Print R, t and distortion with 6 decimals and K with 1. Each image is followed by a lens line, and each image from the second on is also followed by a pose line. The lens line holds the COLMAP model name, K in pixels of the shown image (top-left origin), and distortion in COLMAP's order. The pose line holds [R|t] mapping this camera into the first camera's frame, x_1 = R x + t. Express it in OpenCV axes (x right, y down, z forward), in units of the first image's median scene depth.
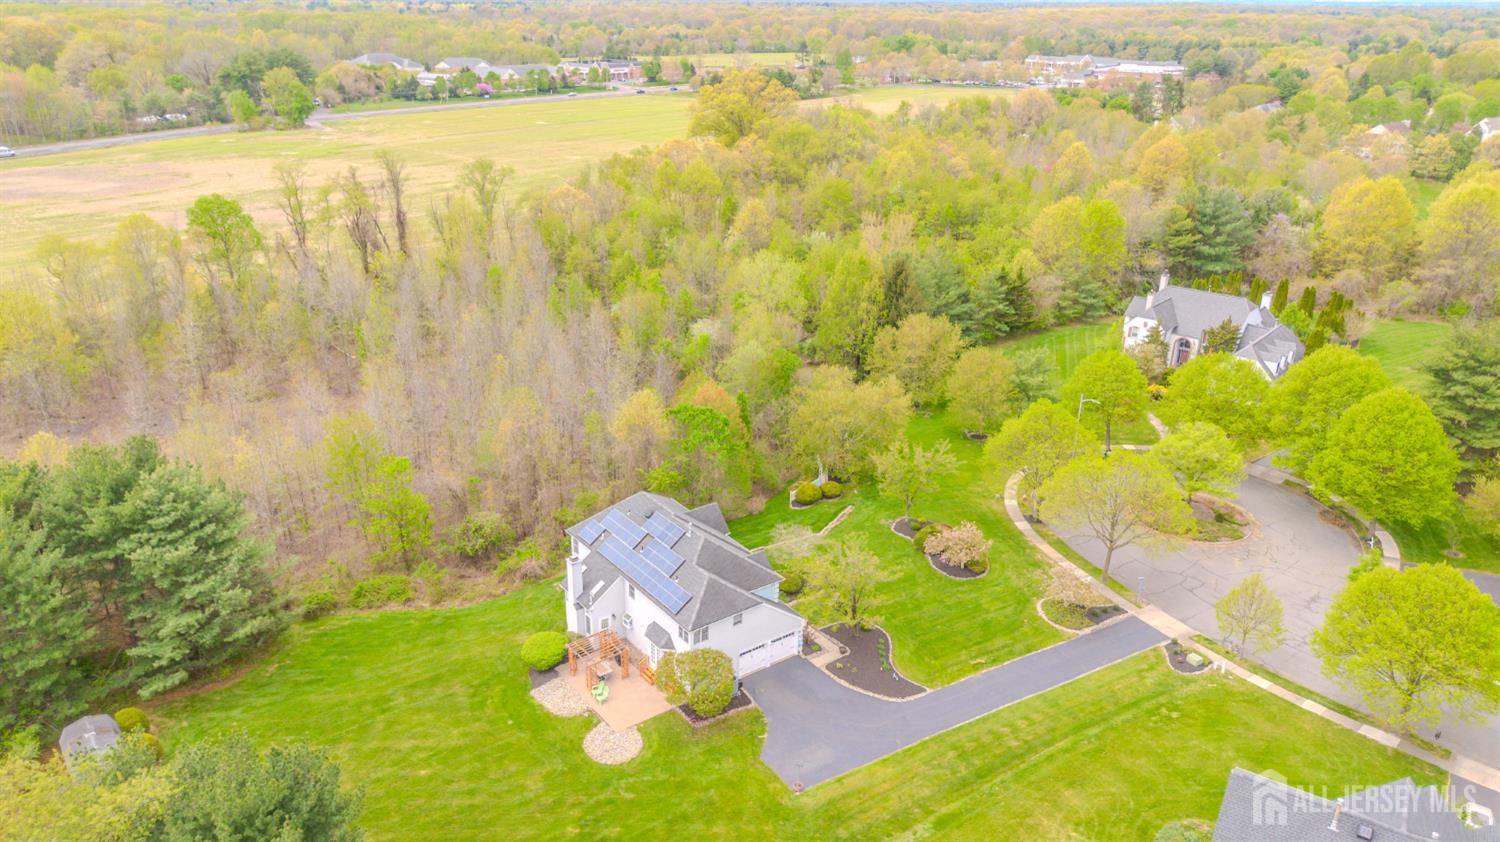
lens RADIAL K [[1058.4, 0, 750.0], [0, 1058.4, 421.0], [0, 0, 1]] dist [0.069129, -0.063872]
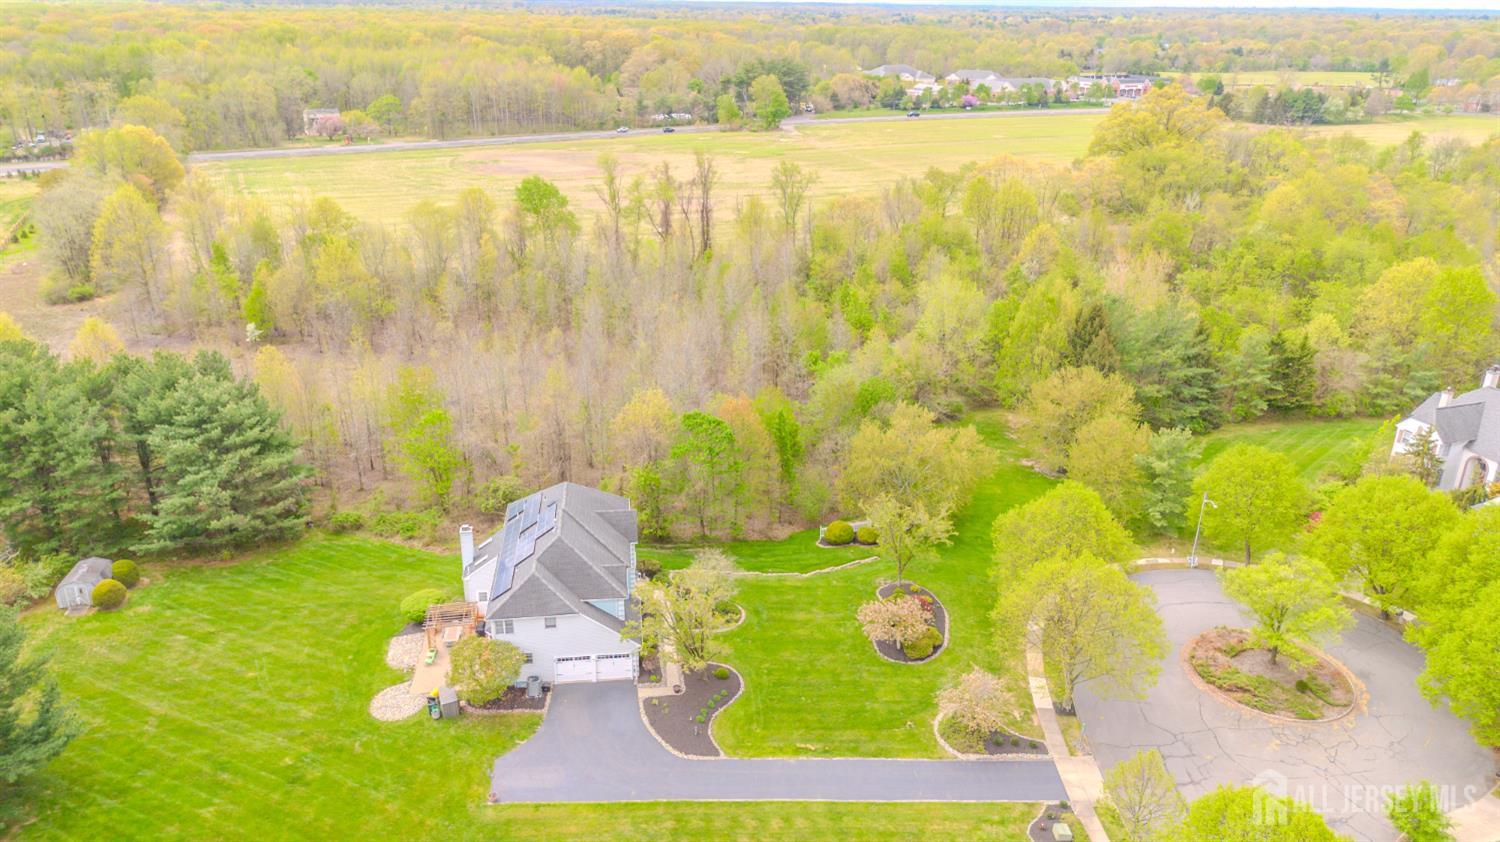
lens RADIAL K [[1058.6, 0, 750.0], [0, 1058.6, 421.0], [0, 0, 1]] dist [0.059423, -0.055186]
pose [[0.871937, 0.178196, -0.456039, 0.248138], [-0.183489, 0.982465, 0.033067, -0.028137], [0.453935, 0.054845, 0.889345, 0.084281]]
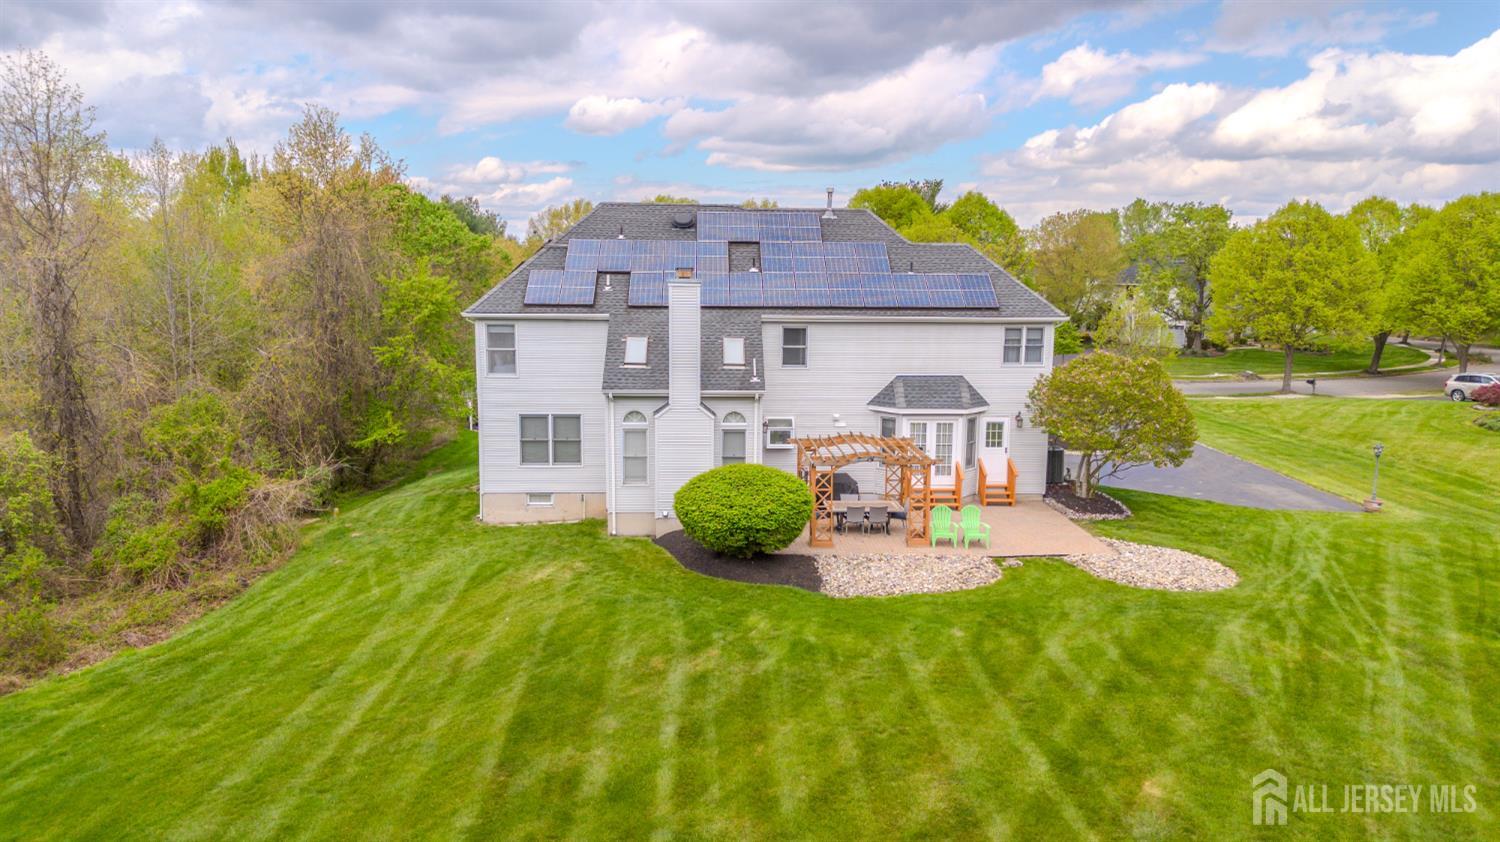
lens RADIAL K [[1058.6, 0, 750.0], [0, 1058.6, 421.0], [0, 0, 1]] dist [0.059423, -0.055186]
pose [[0.544162, -0.120995, 0.830210, -0.214021], [0.301478, 0.951651, -0.058911, 0.095093], [-0.782942, 0.282347, 0.554330, 0.363947]]
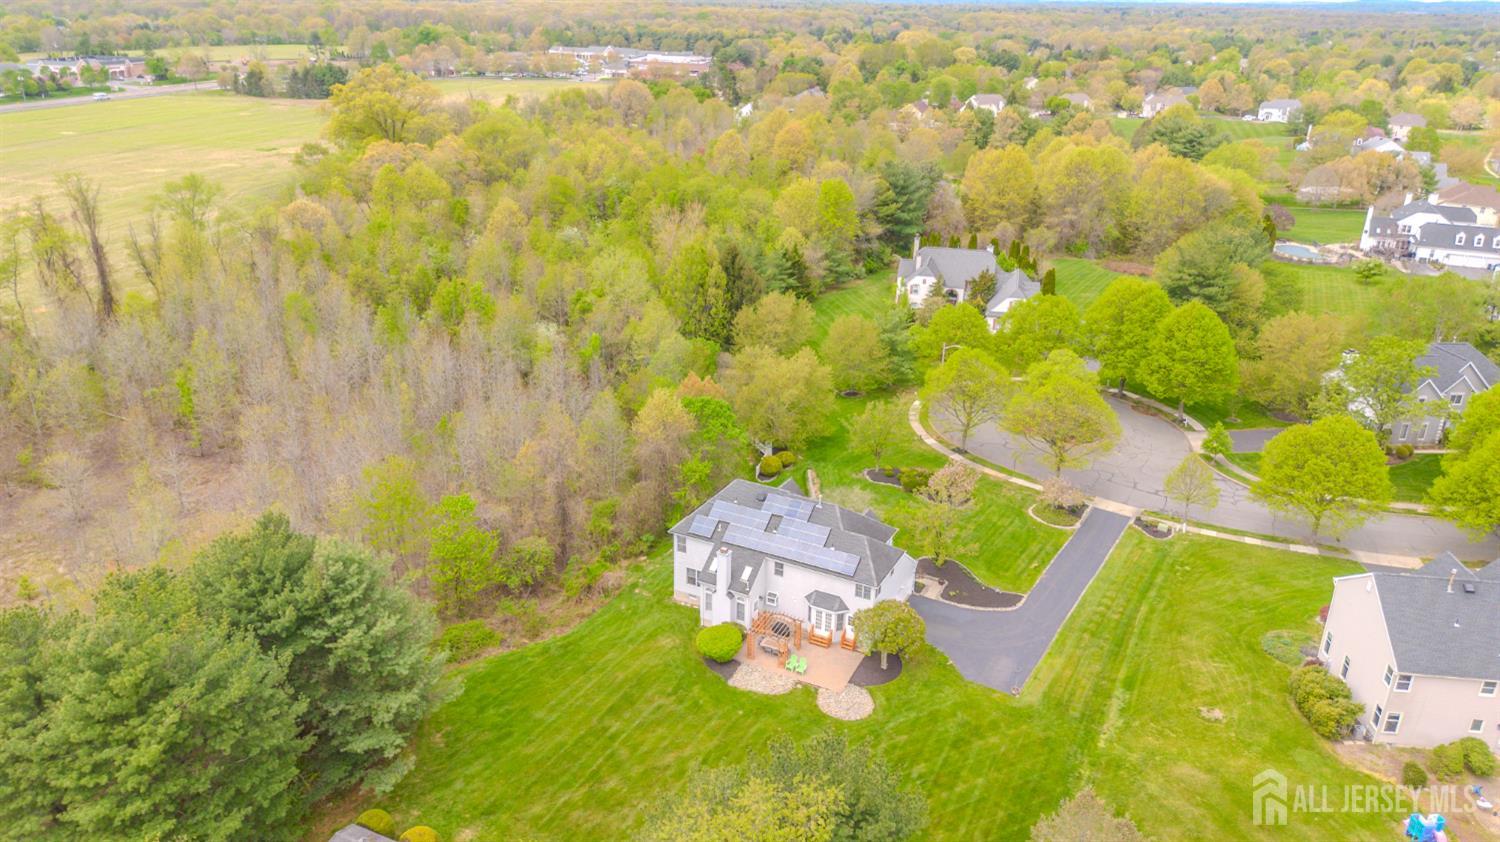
lens RADIAL K [[1058.4, 0, 750.0], [0, 1058.4, 421.0], [0, 0, 1]] dist [0.069129, -0.063872]
pose [[0.896033, -0.161850, 0.413436, -0.251438], [0.158470, 0.986439, 0.042717, -0.015969], [-0.414743, 0.027241, 0.909531, 0.022747]]
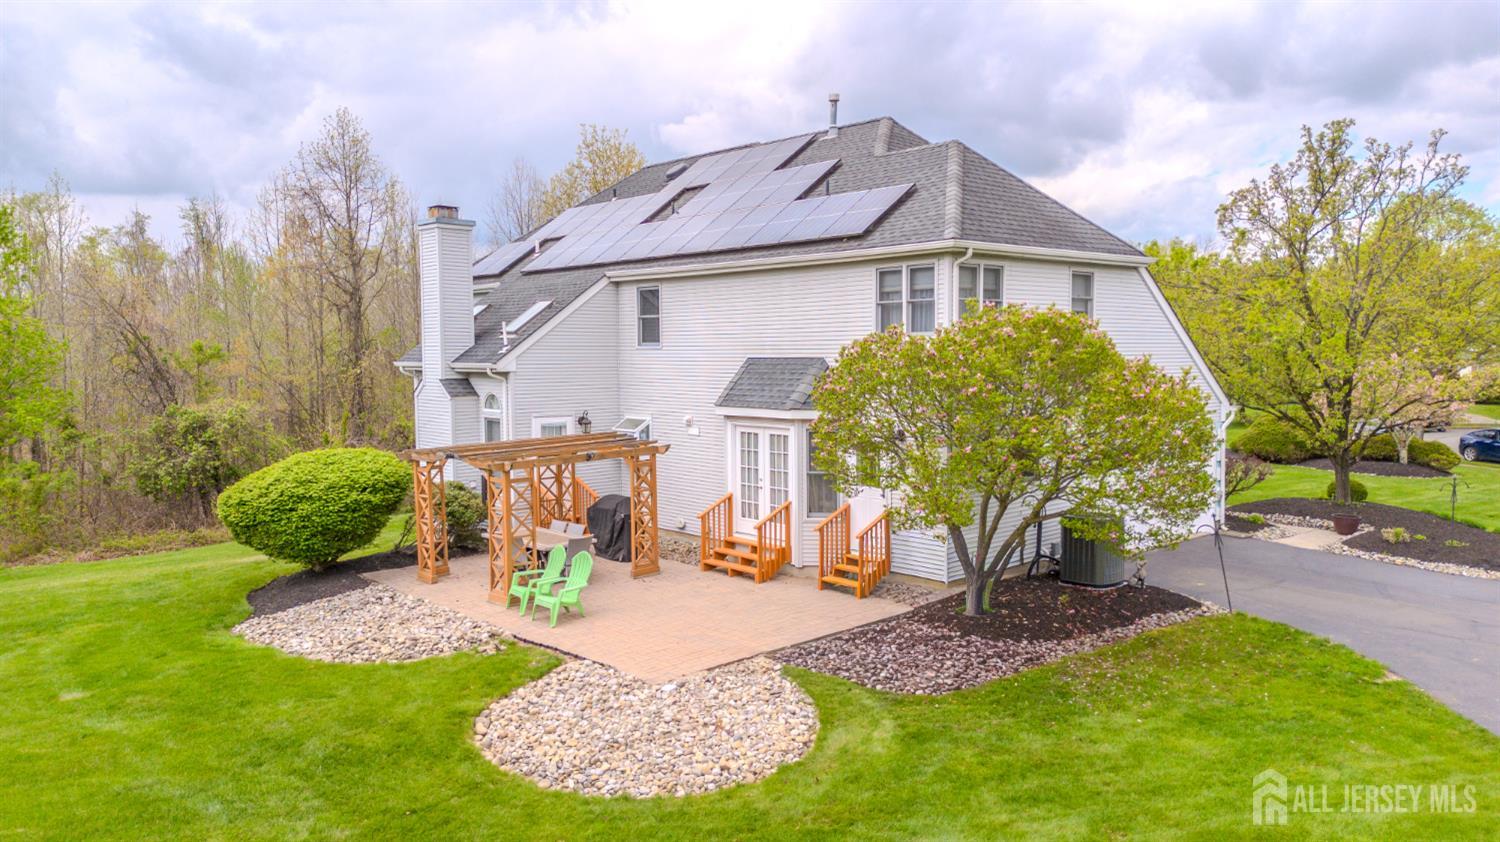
lens RADIAL K [[1058.6, 0, 750.0], [0, 1058.6, 421.0], [0, 0, 1]] dist [0.059423, -0.055186]
pose [[0.993626, -0.015725, 0.111628, -0.053540], [0.049017, 0.951981, -0.302209, 0.127303], [-0.101515, 0.305754, 0.946683, 0.335063]]
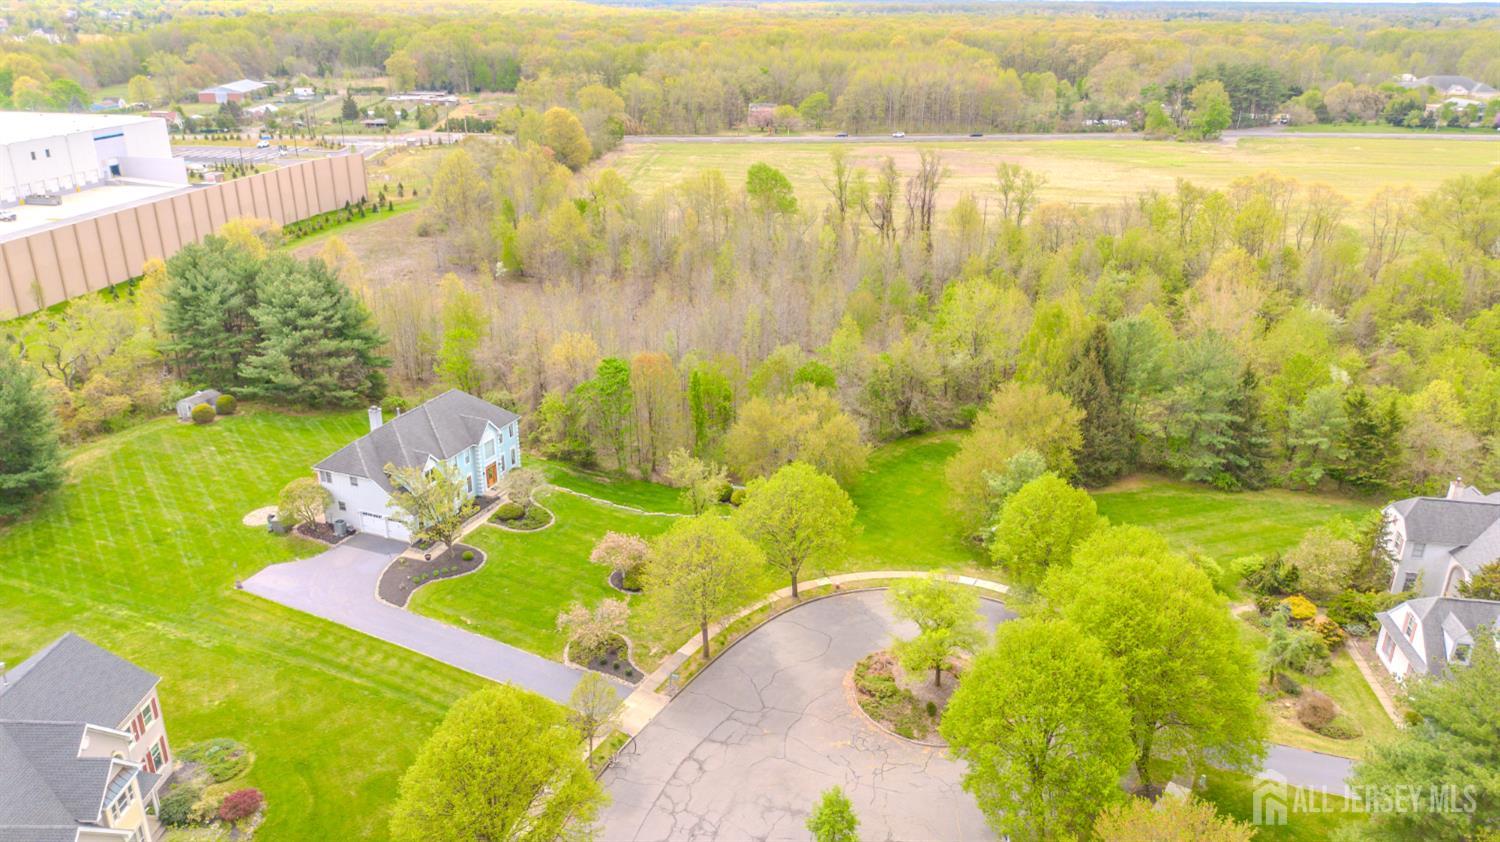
lens RADIAL K [[1058.6, 0, 750.0], [0, 1058.6, 421.0], [0, 0, 1]] dist [0.059423, -0.055186]
pose [[0.520317, 0.305965, -0.797280, 0.538008], [-0.318121, 0.935861, 0.151536, -0.098411], [0.792508, 0.174785, 0.584278, 0.268960]]
